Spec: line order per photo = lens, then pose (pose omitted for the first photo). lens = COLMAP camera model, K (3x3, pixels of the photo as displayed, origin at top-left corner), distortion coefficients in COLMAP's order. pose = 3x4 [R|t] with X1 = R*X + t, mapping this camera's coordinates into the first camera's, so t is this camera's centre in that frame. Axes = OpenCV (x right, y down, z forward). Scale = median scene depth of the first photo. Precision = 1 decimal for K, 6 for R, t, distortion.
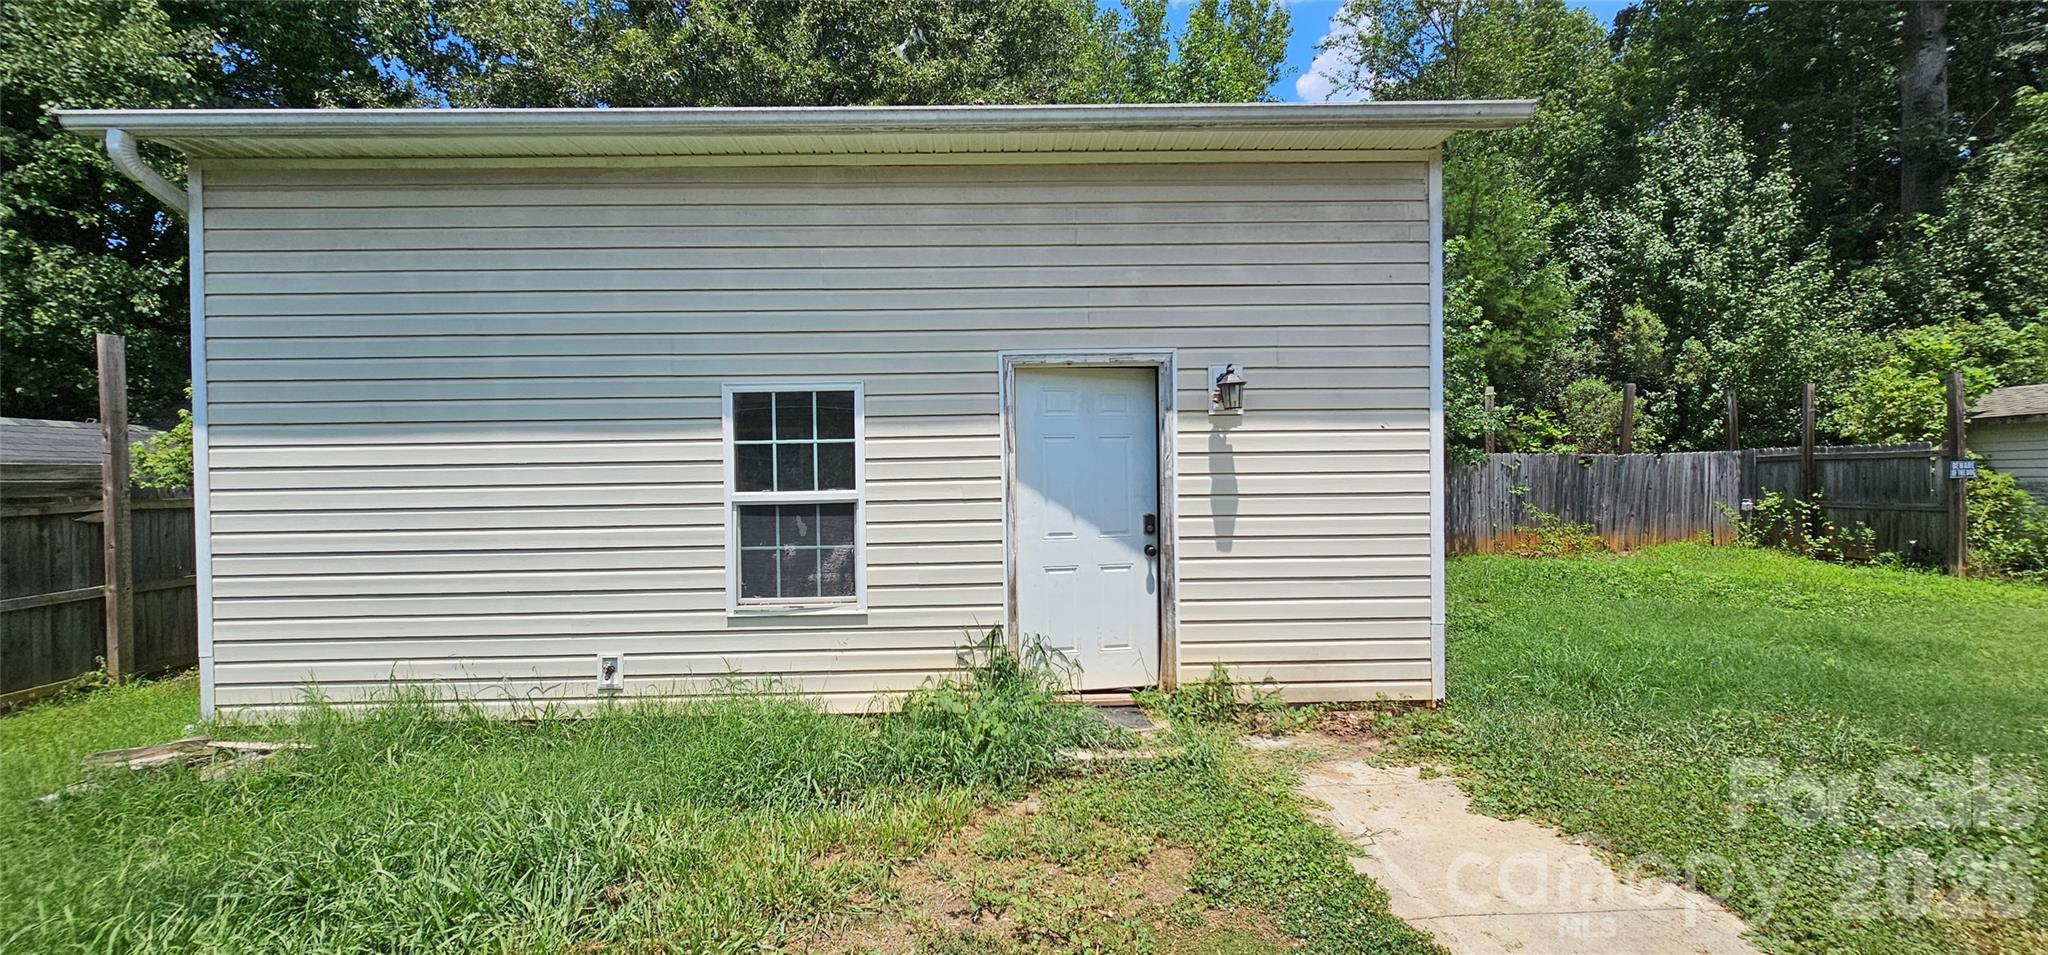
lens RADIAL K [[826.9, 0, 1022.7], [0, 826.9, 486.1], [0, 0, 1]] dist [0.000565, -0.000579]
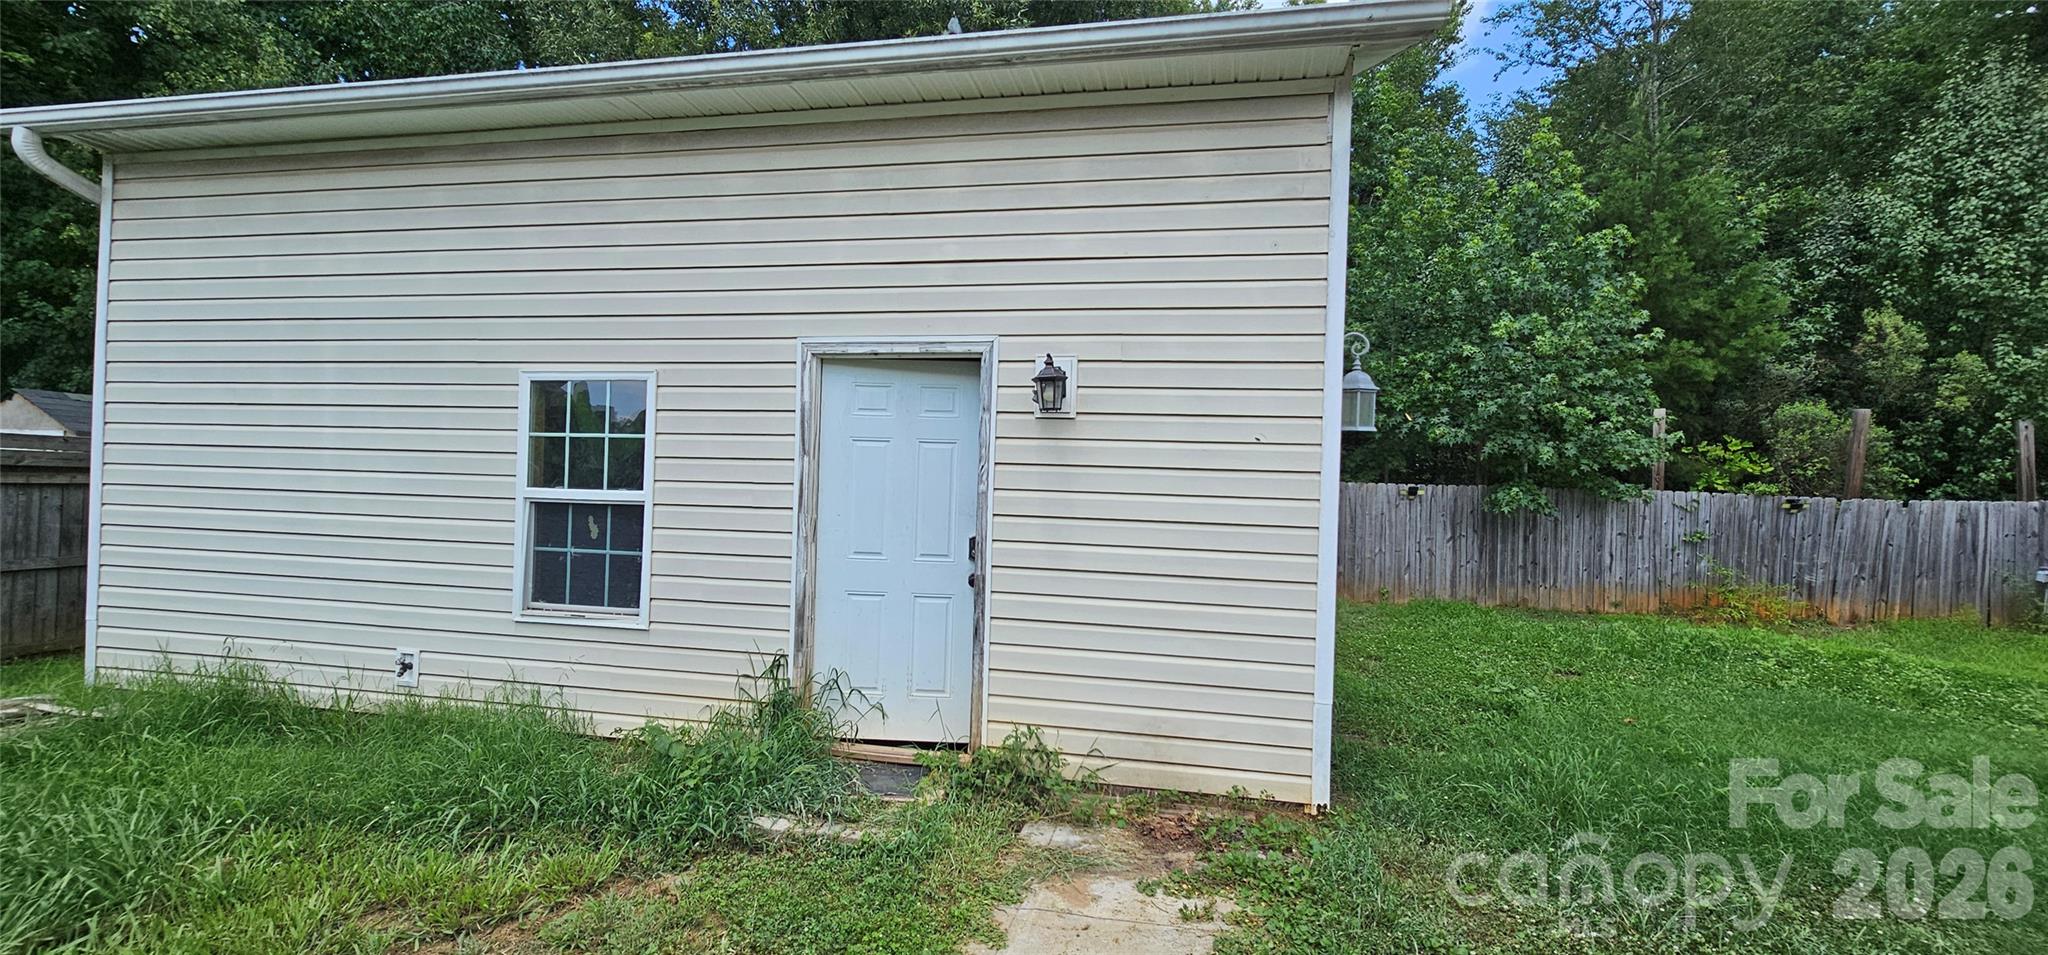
lens RADIAL K [[826.9, 0, 1032.1], [0, 826.9, 489.1], [0, 0, 1]] dist [0.000565, -0.000579]
pose [[0.975772, 0.044527, -0.214209, 0.398866], [-0.047874, 0.998799, -0.010462, -0.007775], [0.213486, 0.020463, 0.976732, 0.206544]]
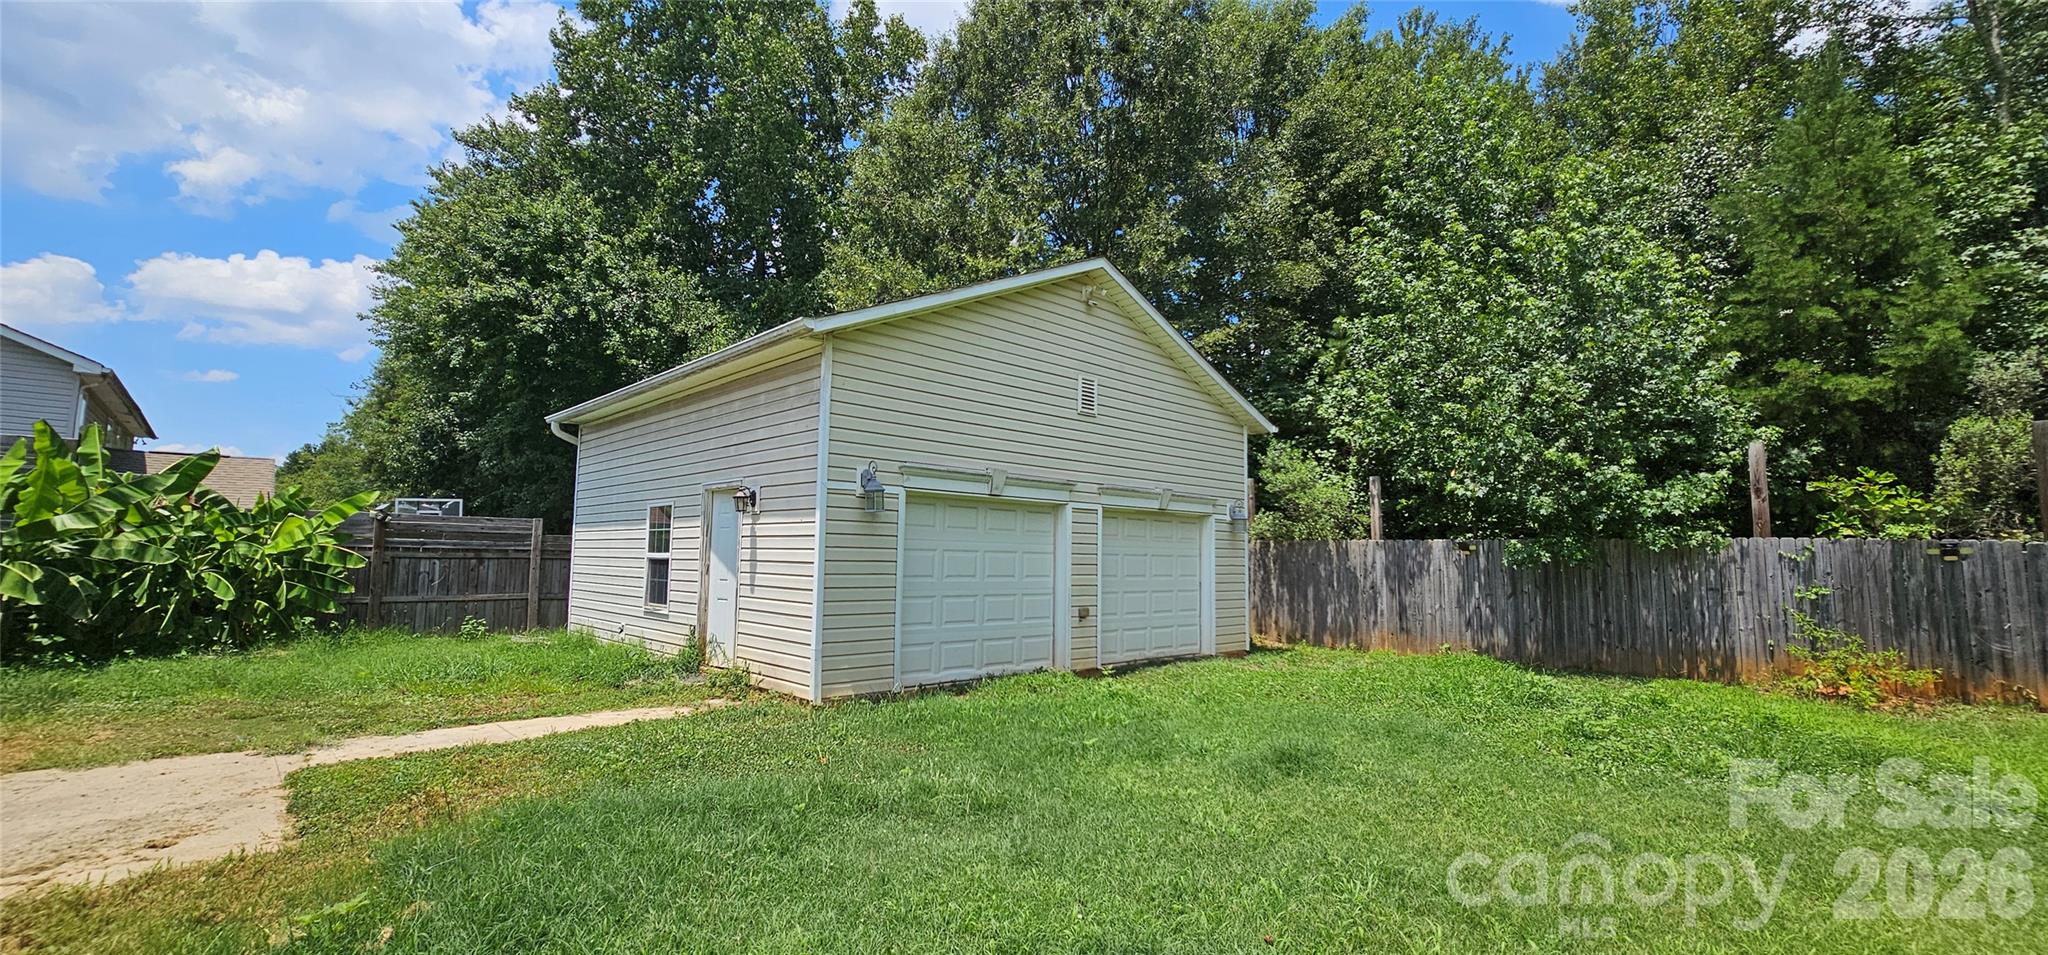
lens RADIAL K [[826.9, 0, 1040.7], [0, 826.9, 484.3], [0, 0, 1]] dist [0.000565, -0.000579]
pose [[0.683360, -0.040011, -0.728984, 1.916176], [-0.030468, 0.996064, -0.083231, -0.022864], [0.729445, 0.079088, 0.679452, 0.254425]]
